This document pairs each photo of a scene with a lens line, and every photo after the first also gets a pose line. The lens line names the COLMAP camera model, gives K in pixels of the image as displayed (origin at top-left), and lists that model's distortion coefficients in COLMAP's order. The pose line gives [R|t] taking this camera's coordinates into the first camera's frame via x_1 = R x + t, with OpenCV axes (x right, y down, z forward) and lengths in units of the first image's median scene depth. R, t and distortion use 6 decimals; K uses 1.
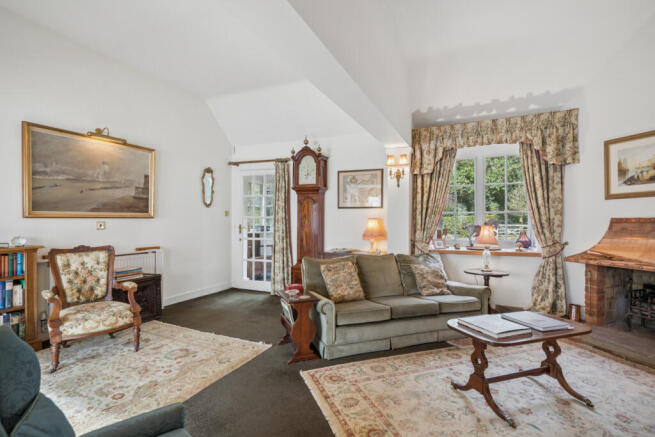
lens RADIAL K [[316.4, 0, 327.5], [0, 316.4, 218.5], [0, 0, 1]] dist [0.000569, 0.000493]
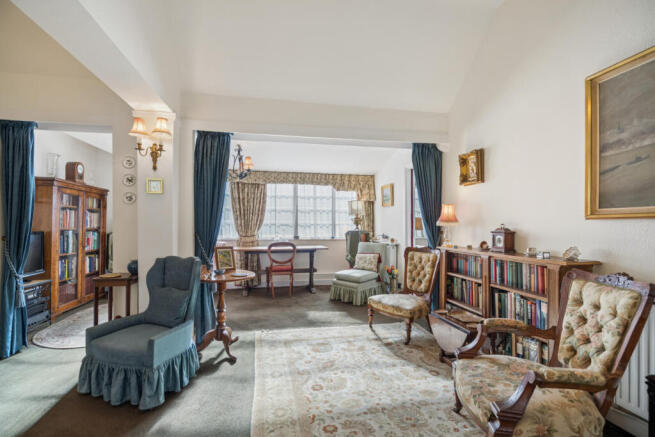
lens RADIAL K [[293.9, 0, 327.5], [0, 293.9, 218.5], [0, 0, 1]] dist [-0.000196, 0.000323]
pose [[-0.809050, -0.006262, -0.587707, -0.065382], [0.000456, 0.999936, -0.011281, 0.001694], [0.587740, -0.009395, -0.808995, 0.563381]]
